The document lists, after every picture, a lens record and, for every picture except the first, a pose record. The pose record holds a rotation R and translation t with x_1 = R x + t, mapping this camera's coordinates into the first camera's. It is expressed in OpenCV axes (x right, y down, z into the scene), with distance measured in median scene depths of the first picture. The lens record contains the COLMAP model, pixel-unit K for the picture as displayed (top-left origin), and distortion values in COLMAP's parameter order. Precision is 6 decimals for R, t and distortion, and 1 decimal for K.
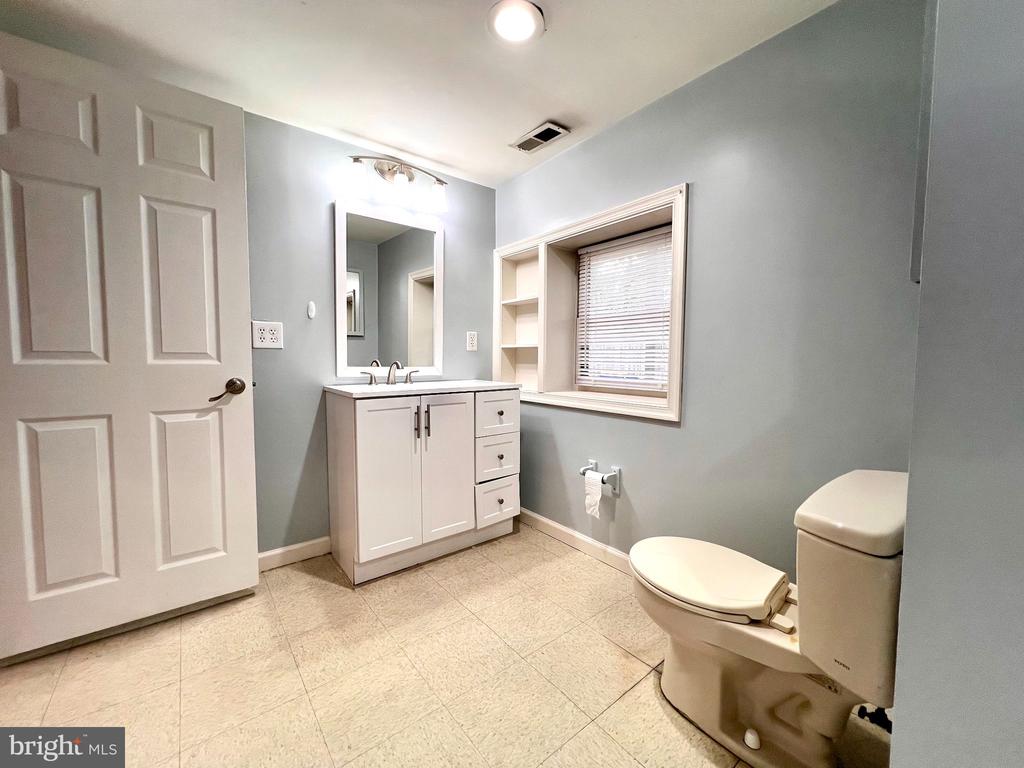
lens RADIAL K [[414.7, 0, 512.0], [0, 414.7, 384.0], [0, 0, 1]] dist [-0.000602, -0.000077]
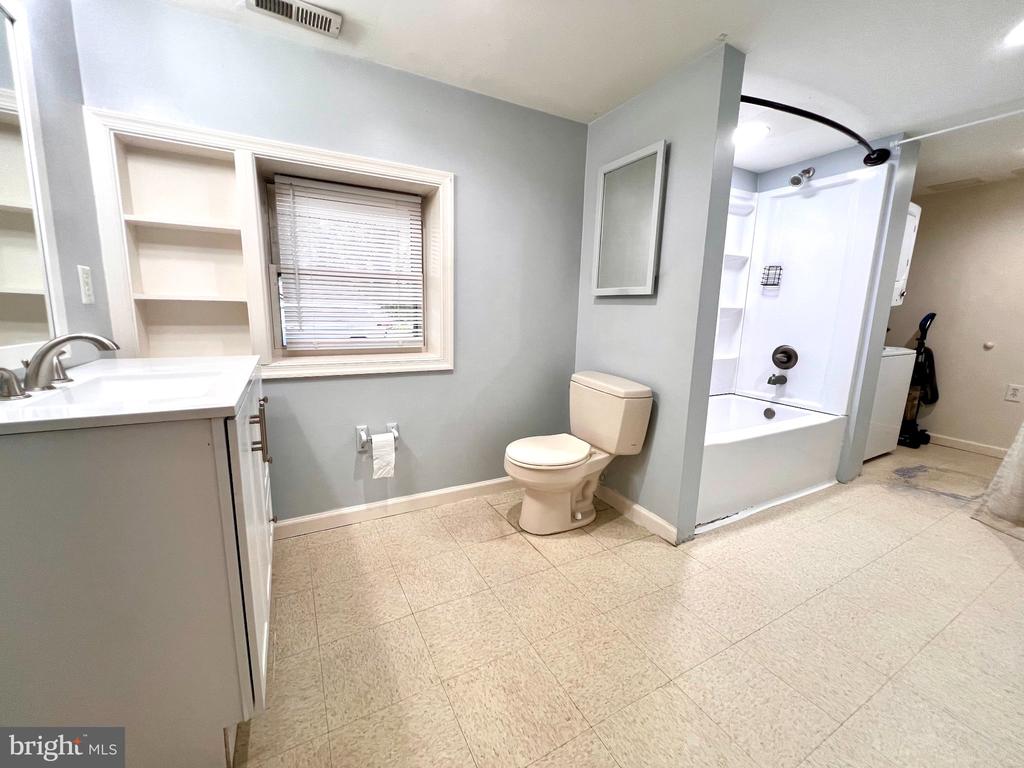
lens RADIAL K [[411.2, 0, 509.0], [0, 411.2, 383.4], [0, 0, 1]] dist [-0.000629, 0.000192]
pose [[0.169060, -0.174258, 0.970079, -0.750655], [0.040974, 0.984638, 0.169732, -0.069573], [-0.984754, 0.011053, 0.173603, 0.573706]]
